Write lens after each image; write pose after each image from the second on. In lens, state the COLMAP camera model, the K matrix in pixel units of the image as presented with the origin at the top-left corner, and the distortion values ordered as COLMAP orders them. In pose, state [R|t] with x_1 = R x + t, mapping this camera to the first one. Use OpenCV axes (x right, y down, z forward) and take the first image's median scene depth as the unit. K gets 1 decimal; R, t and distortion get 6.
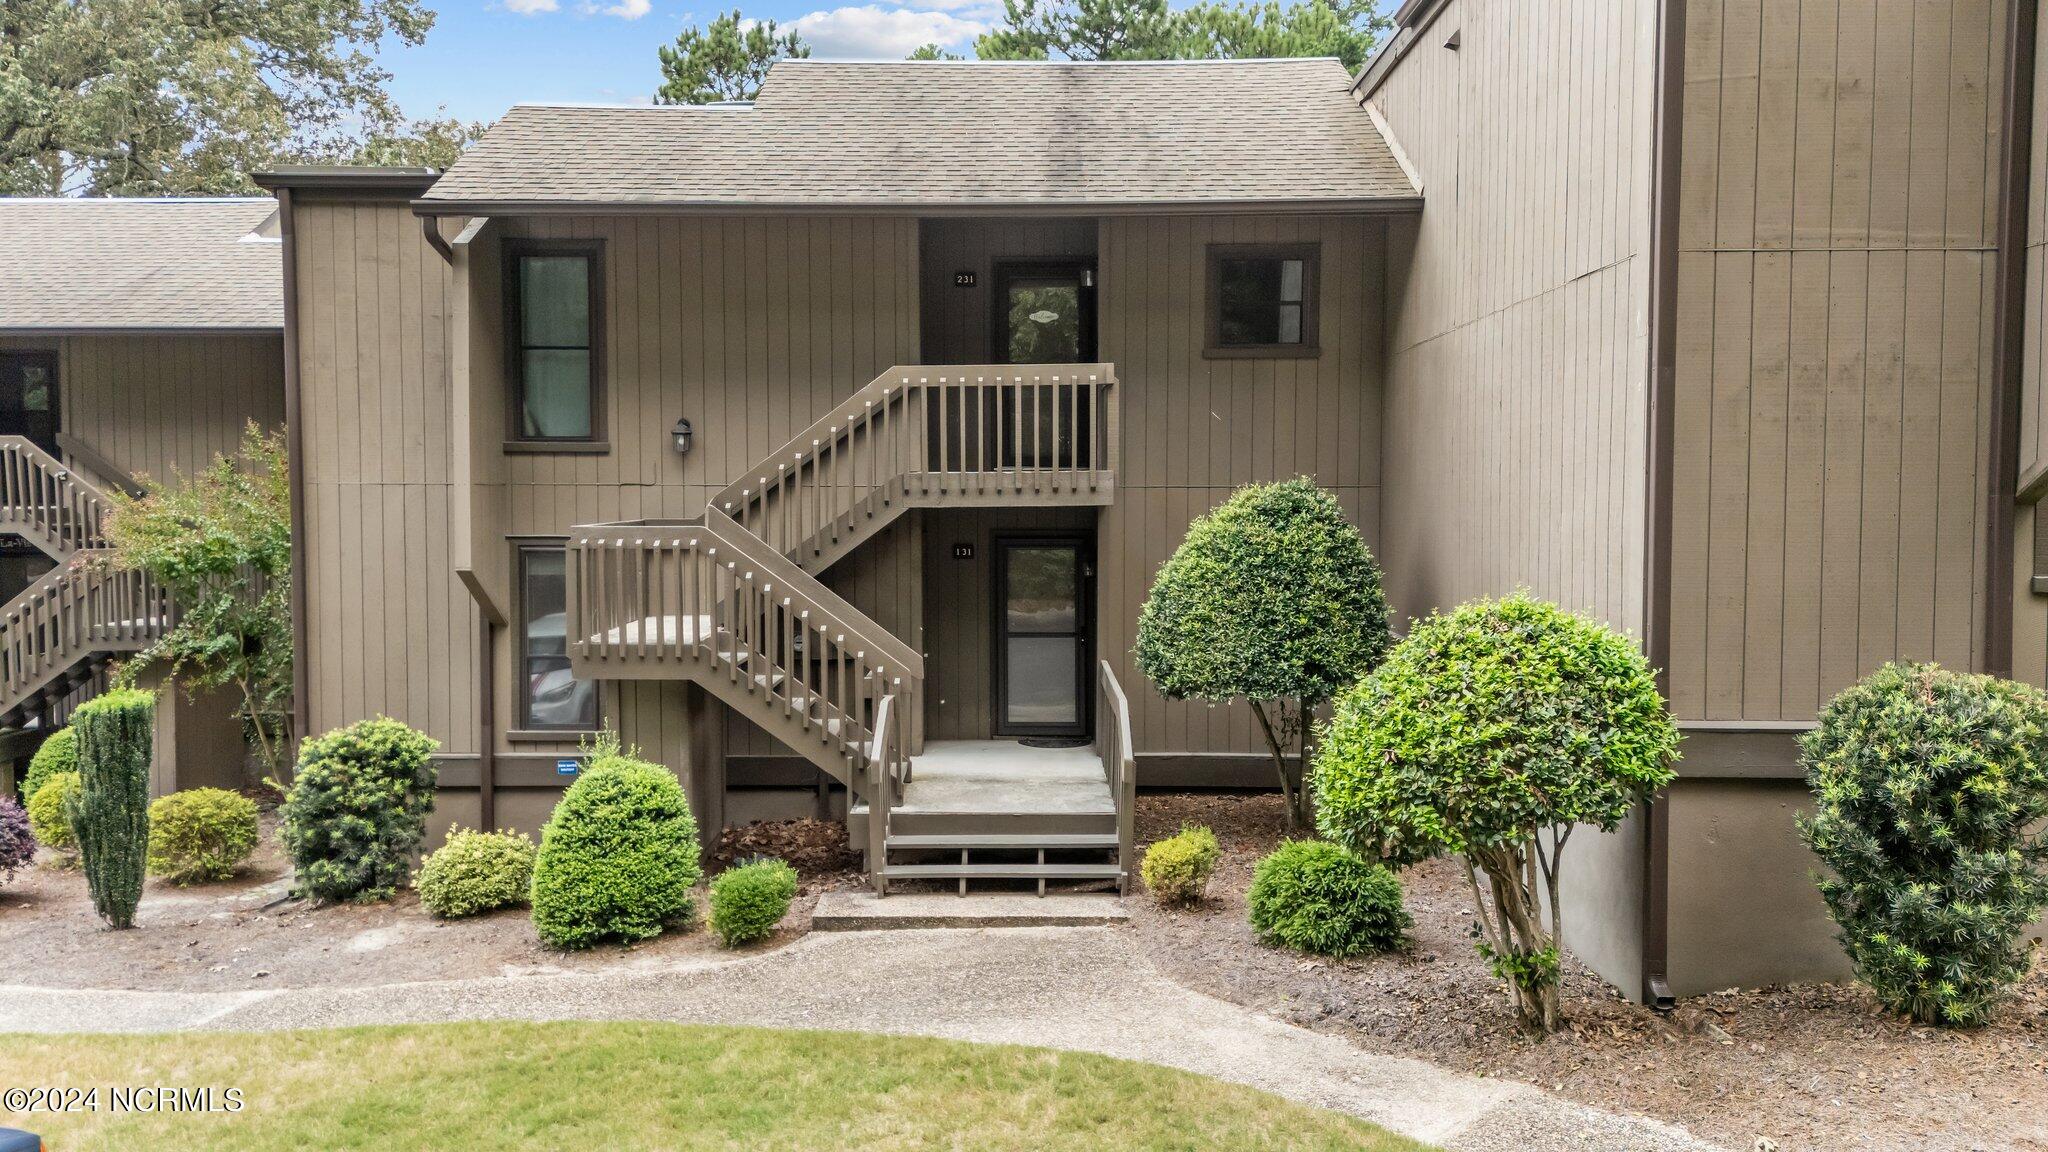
lens RADIAL K [[1477.7, 0, 1028.8], [0, 1477.7, 575.4], [0, 0, 1]] dist [0.079768, -0.084367]
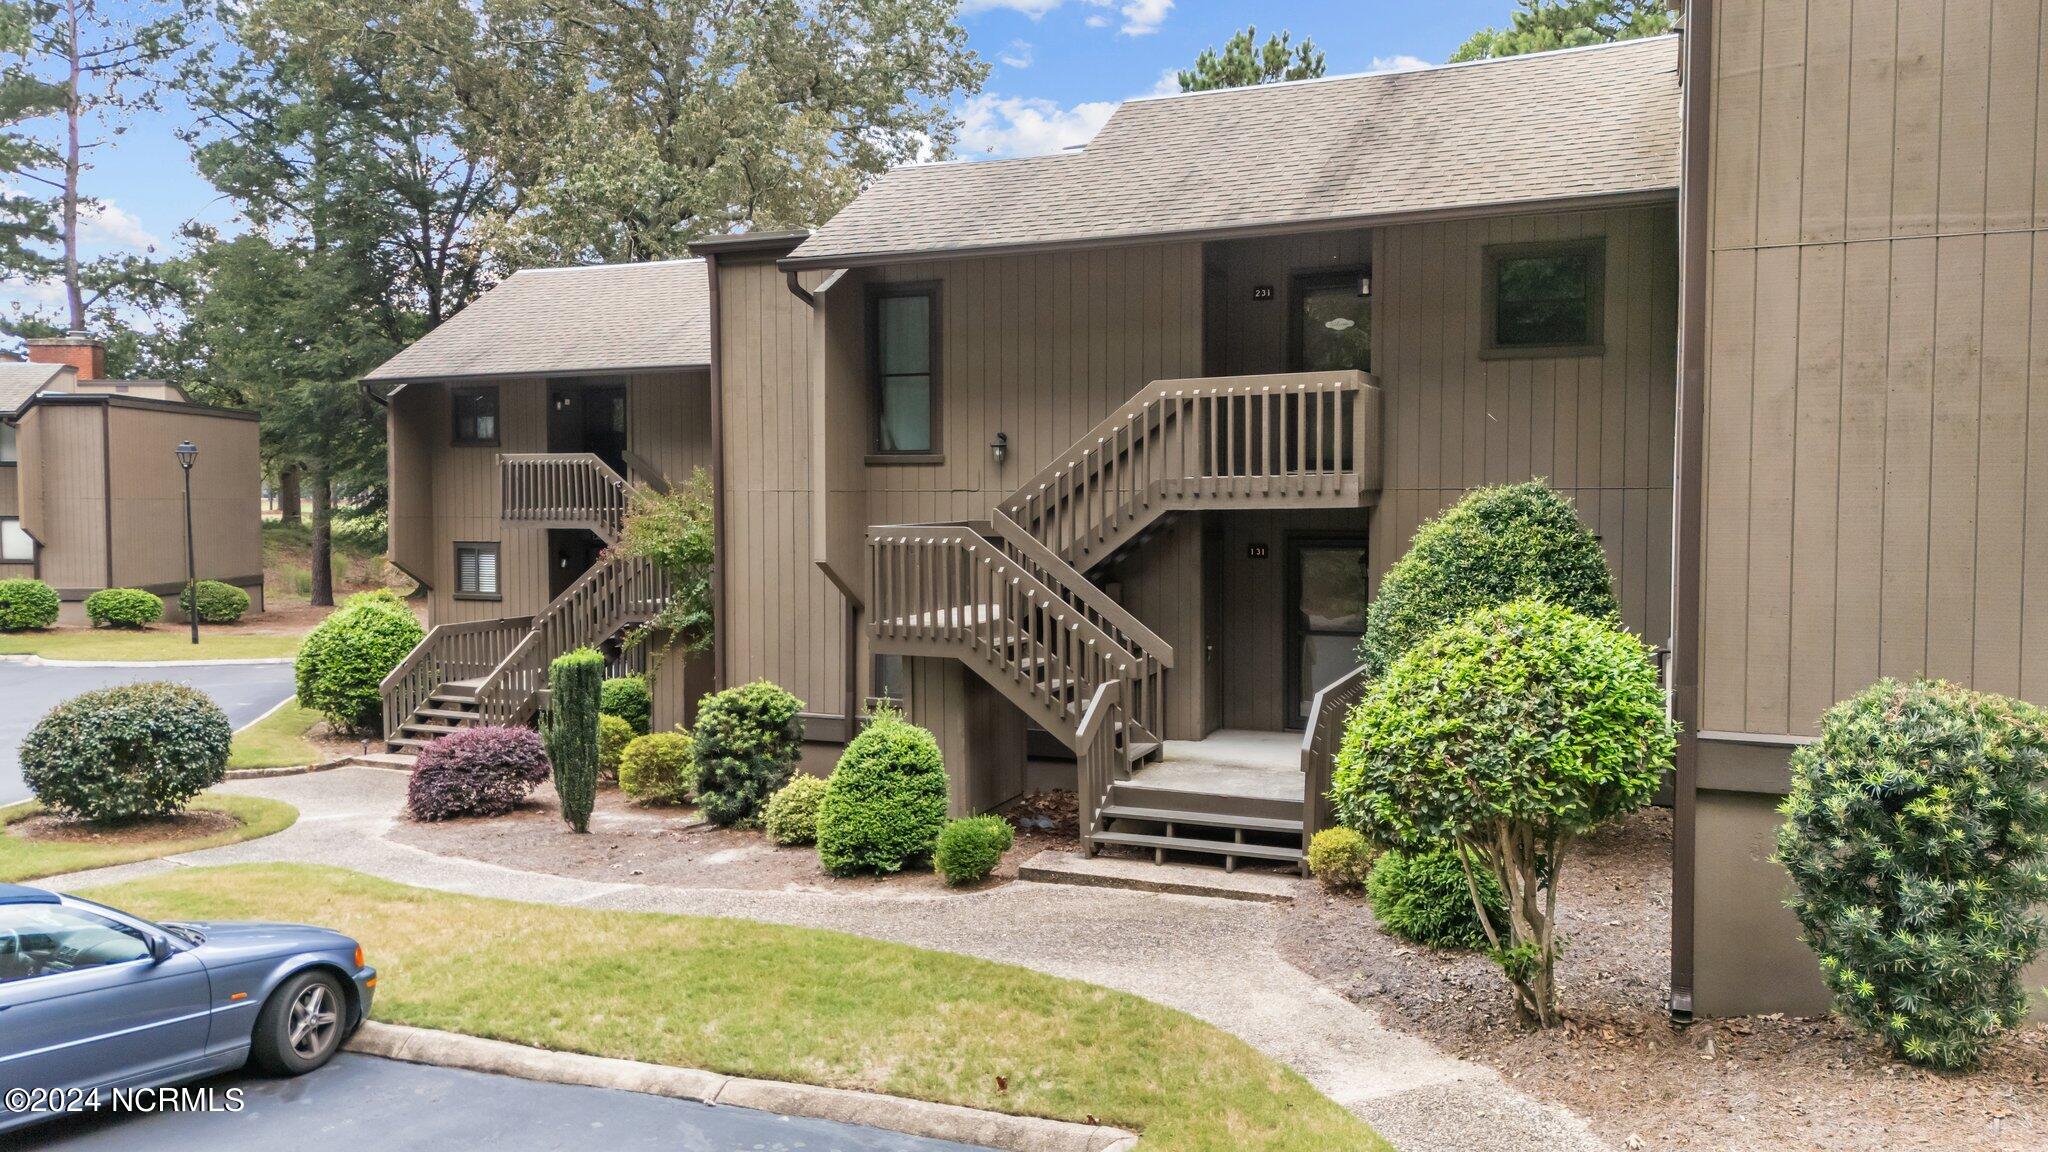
lens RADIAL K [[1477.7, 0, 1028.8], [0, 1477.7, 575.4], [0, 0, 1]] dist [0.079768, -0.084367]
pose [[0.923947, 0.018007, -0.382096, 0.274908], [-0.017885, 0.999833, 0.003871, -0.000195], [0.382102, 0.003257, 0.924115, -0.051240]]
